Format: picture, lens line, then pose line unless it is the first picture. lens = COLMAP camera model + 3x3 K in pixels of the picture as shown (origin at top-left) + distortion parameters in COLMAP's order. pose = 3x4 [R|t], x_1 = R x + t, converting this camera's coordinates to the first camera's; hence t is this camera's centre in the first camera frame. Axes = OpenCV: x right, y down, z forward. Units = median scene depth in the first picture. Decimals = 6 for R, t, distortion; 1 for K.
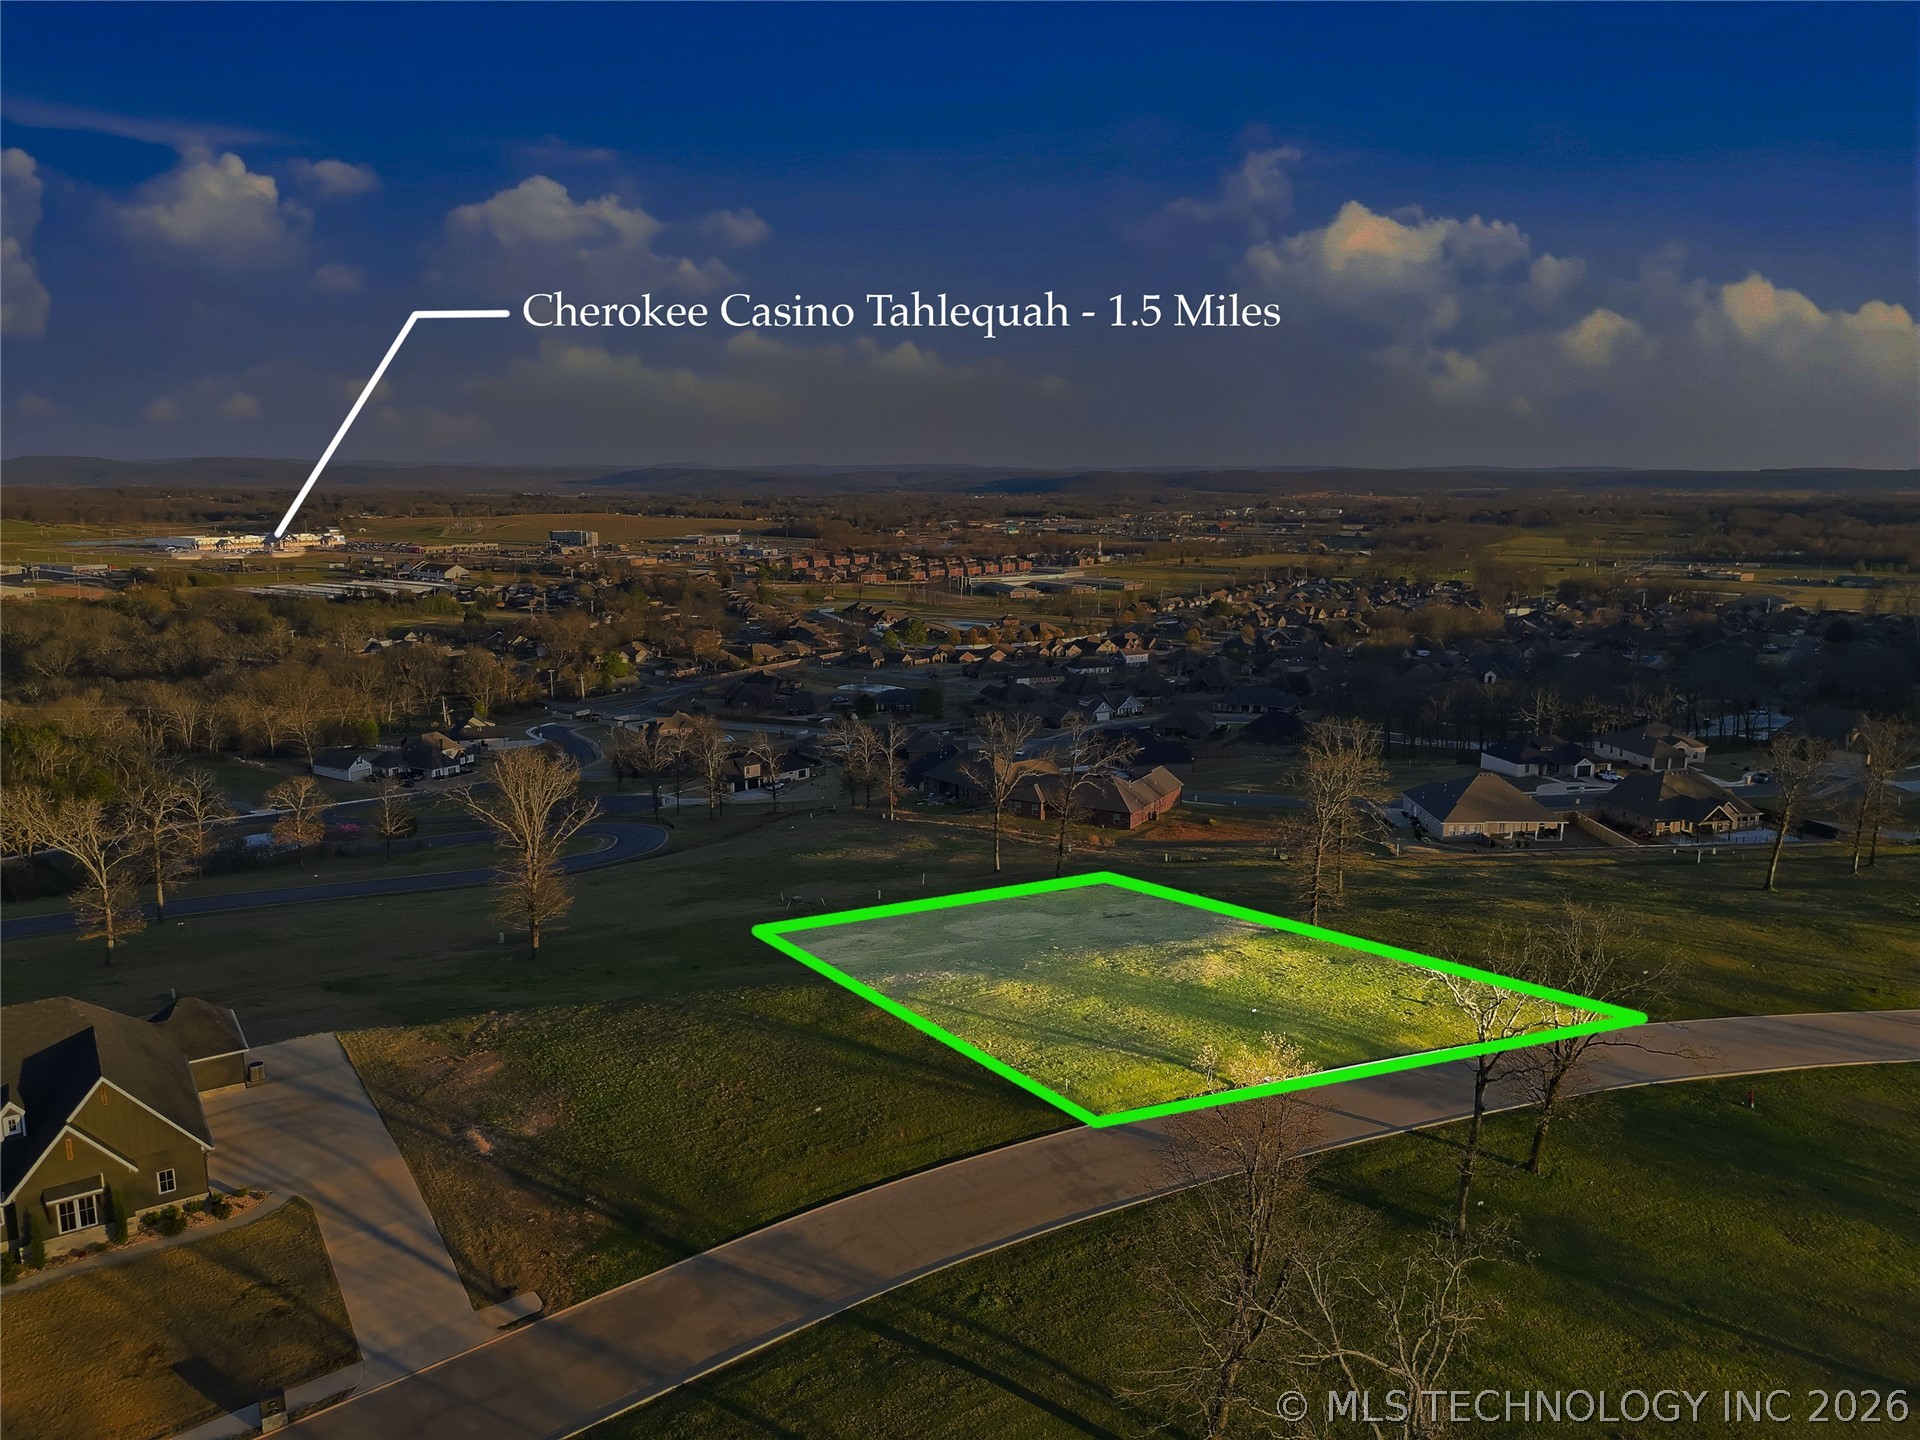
lens RADIAL K [[1344.6, 0, 955.1], [0, 1344.6, 728.1], [0, 0, 1]] dist [0.084672, -0.090731]
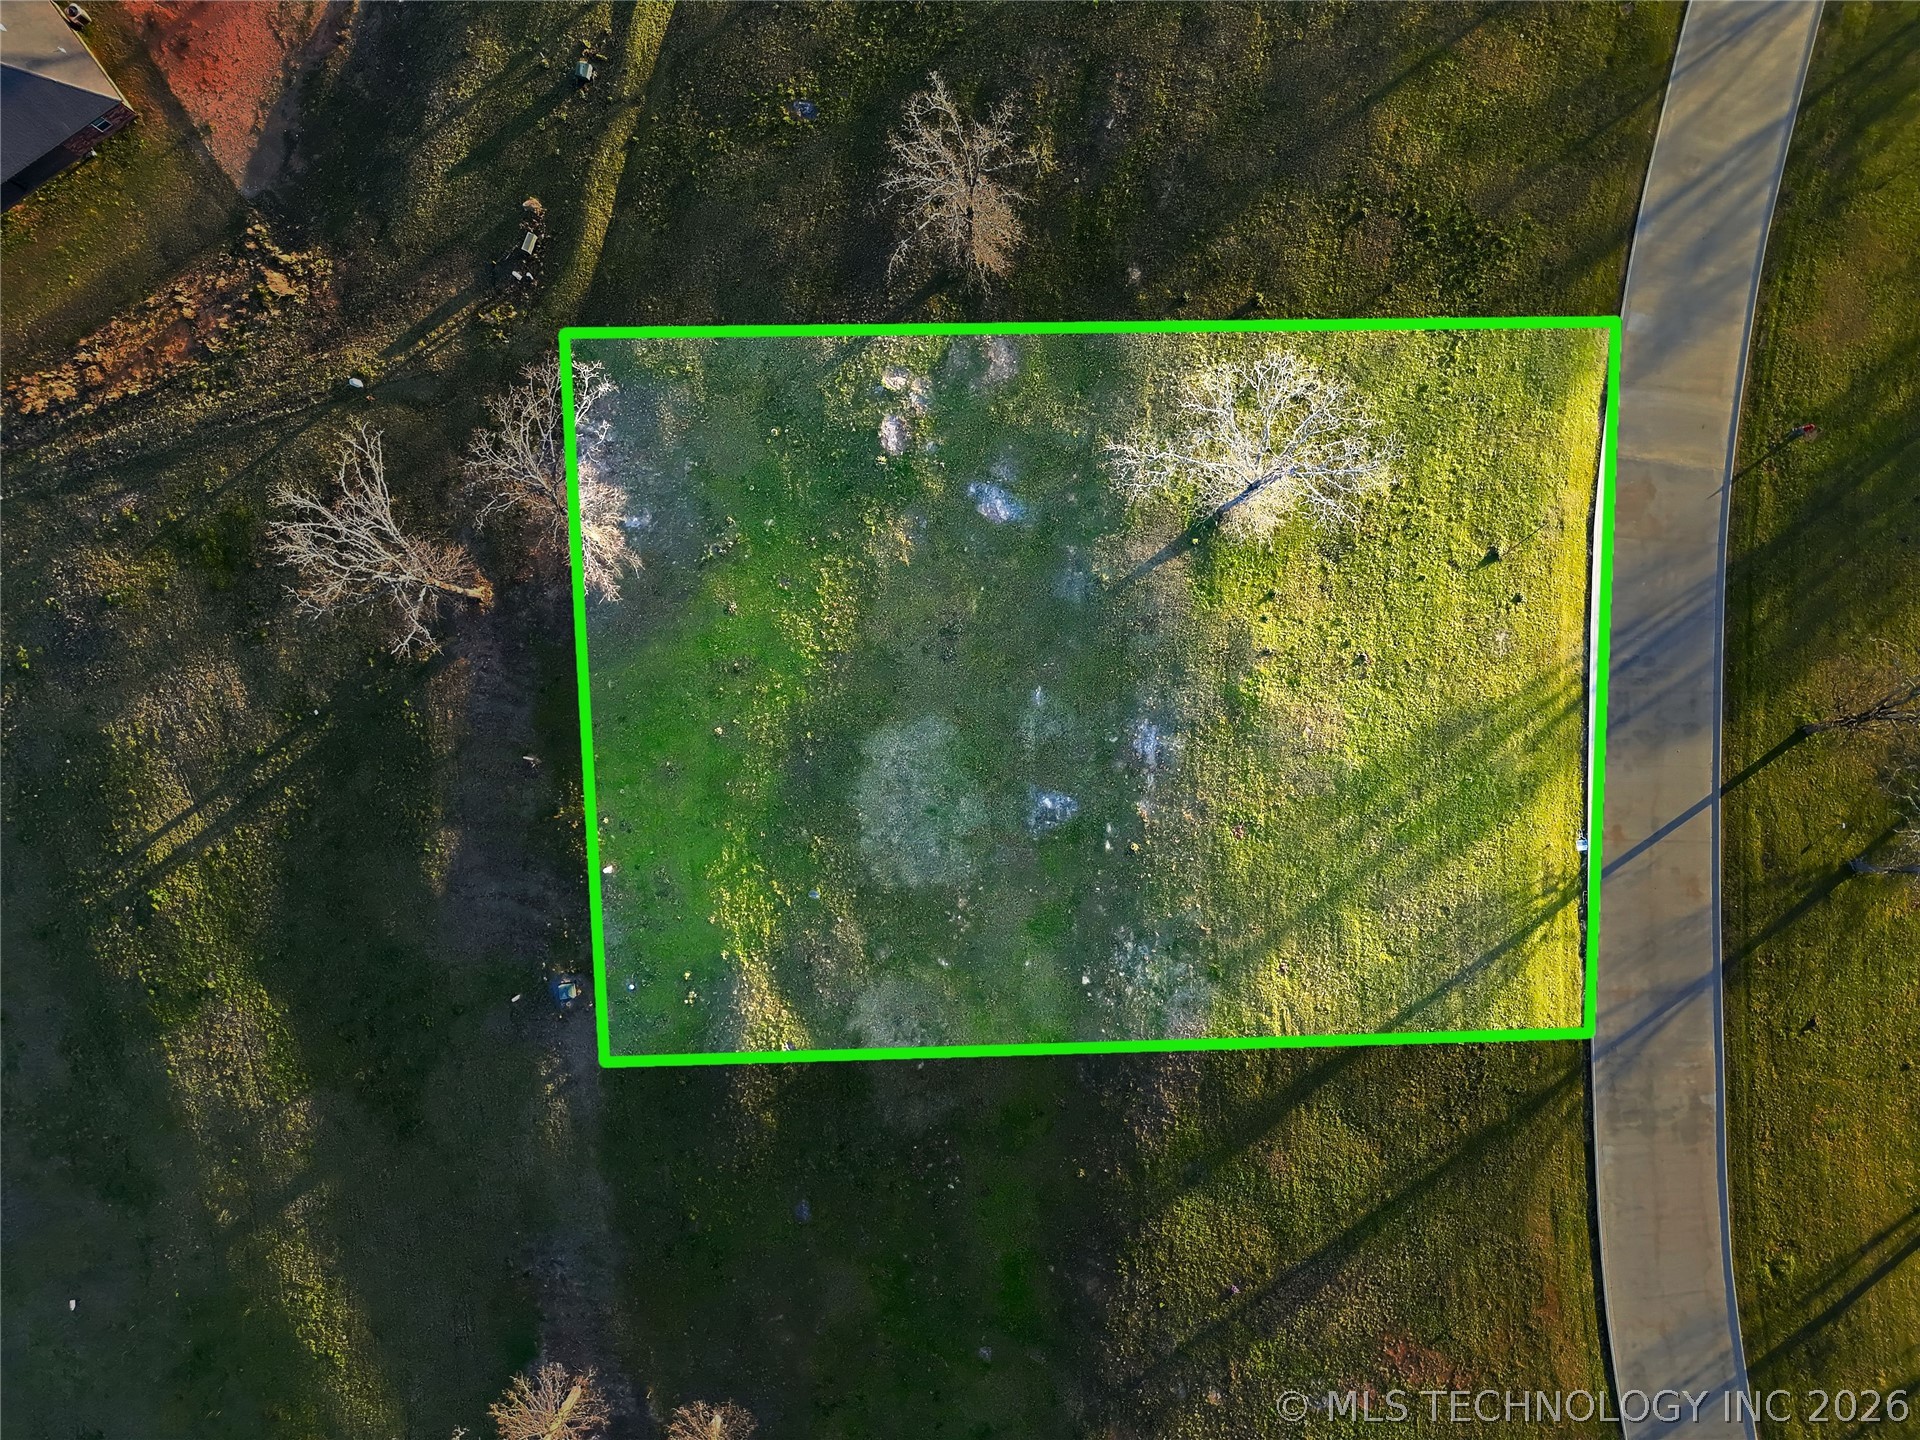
lens RADIAL K [[1345.7, 0, 964.5], [0, 1345.7, 721.7], [0, 0, 1]] dist [0.071527, -0.070107]
pose [[0.415470, -0.909370, -0.020768, 0.014122], [0.175478, 0.057727, 0.982789, -0.074139], [-0.892520, -0.411964, 0.183558, 0.118353]]
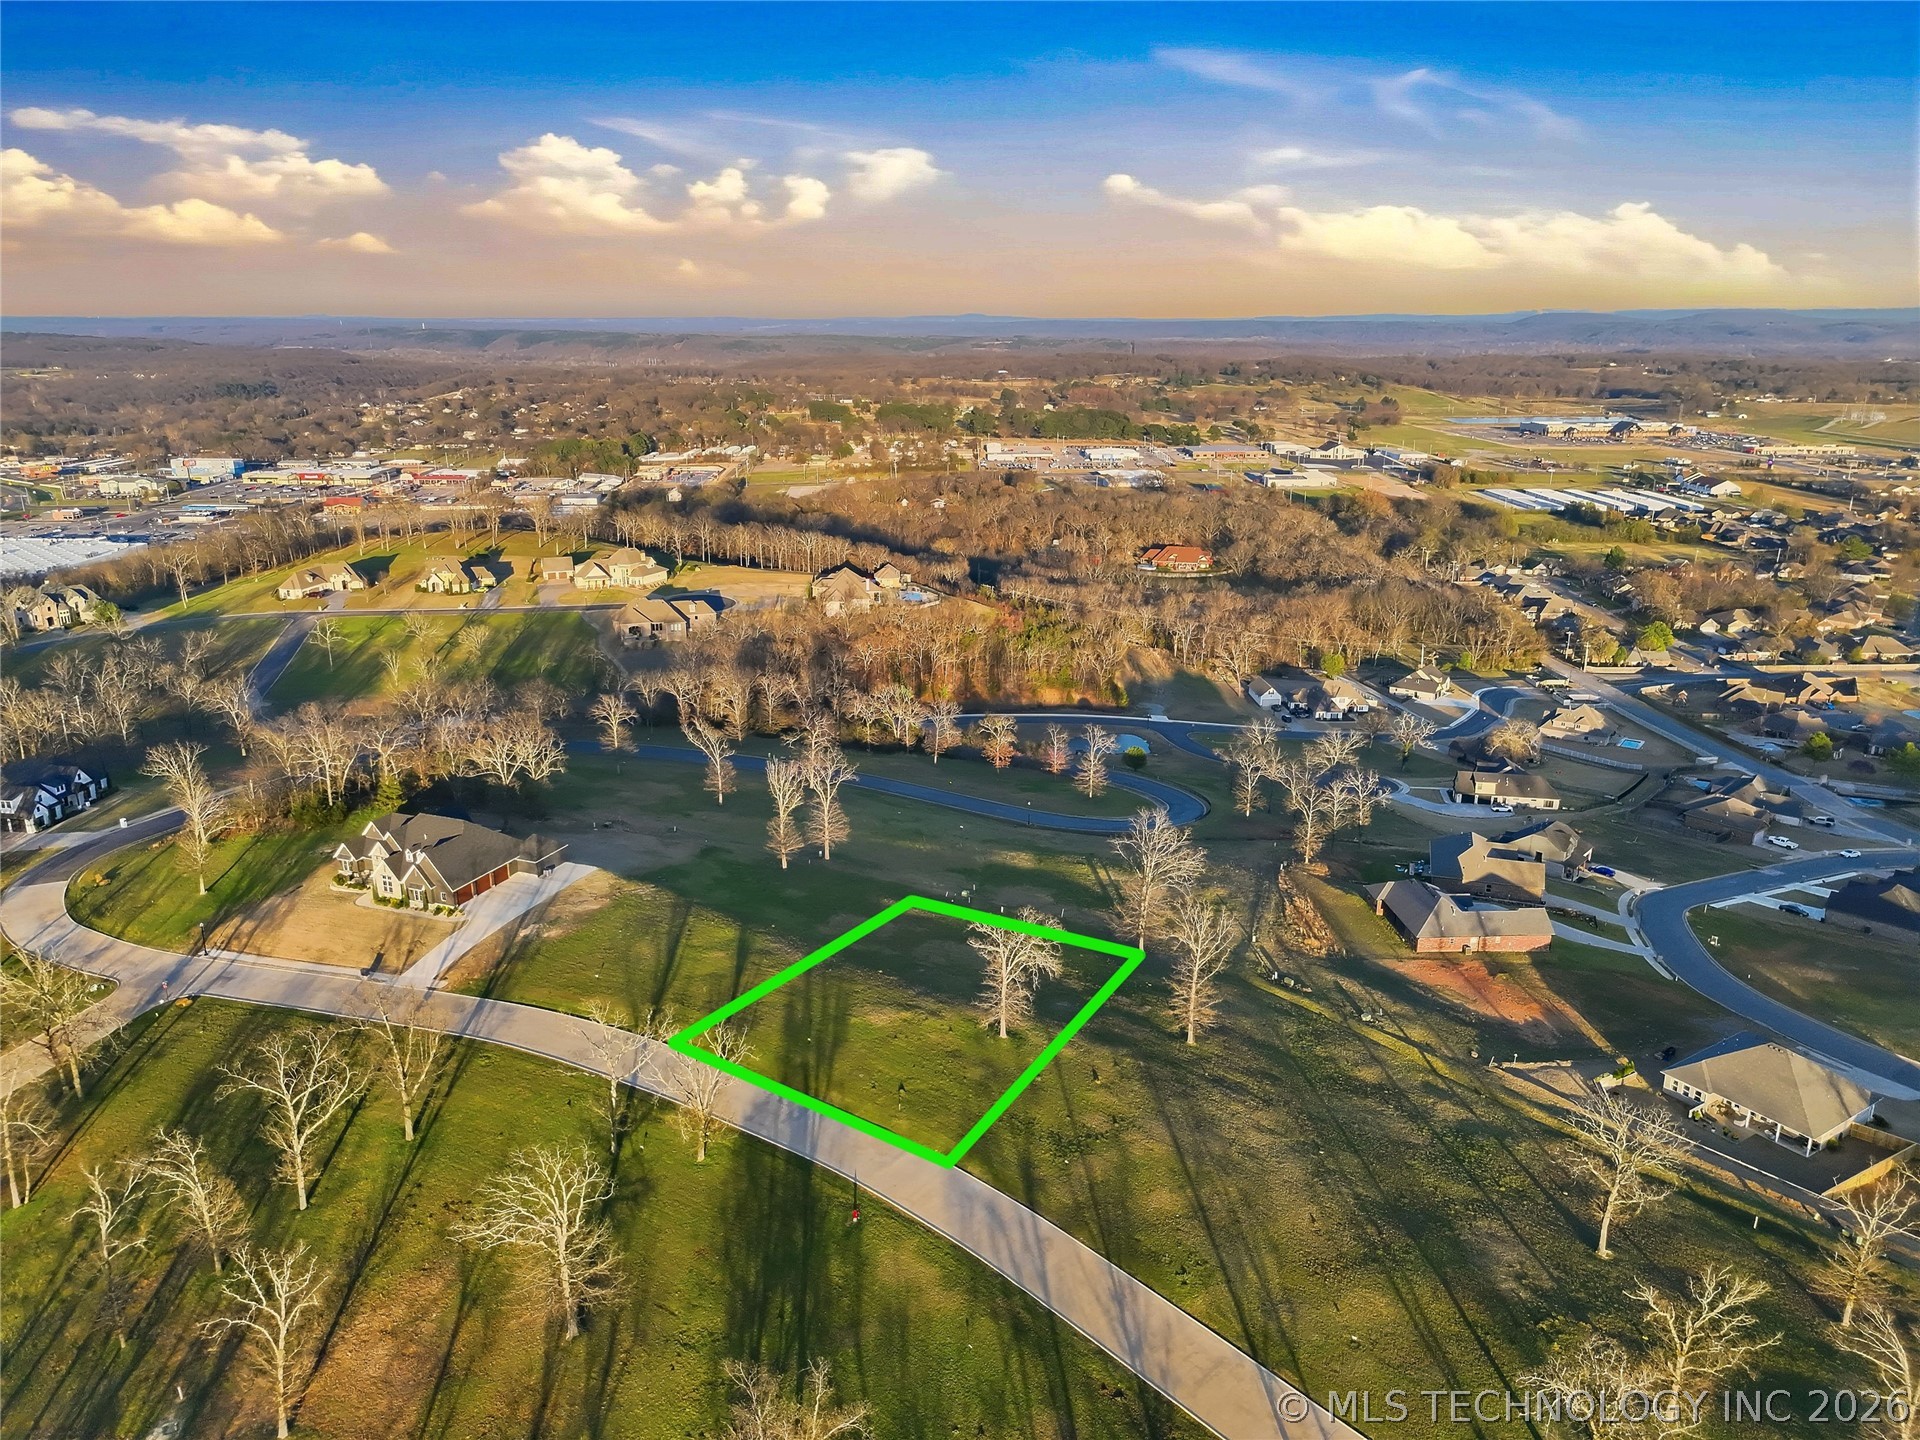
lens RADIAL K [[1345.7, 0, 964.5], [0, 1345.7, 721.7], [0, 0, 1]] dist [0.071527, -0.070107]
pose [[0.553692, 0.237140, -0.798241, 0.158428], [-0.157220, 0.971124, 0.179445, -0.050050], [0.817745, 0.026142, 0.574987, 0.021435]]
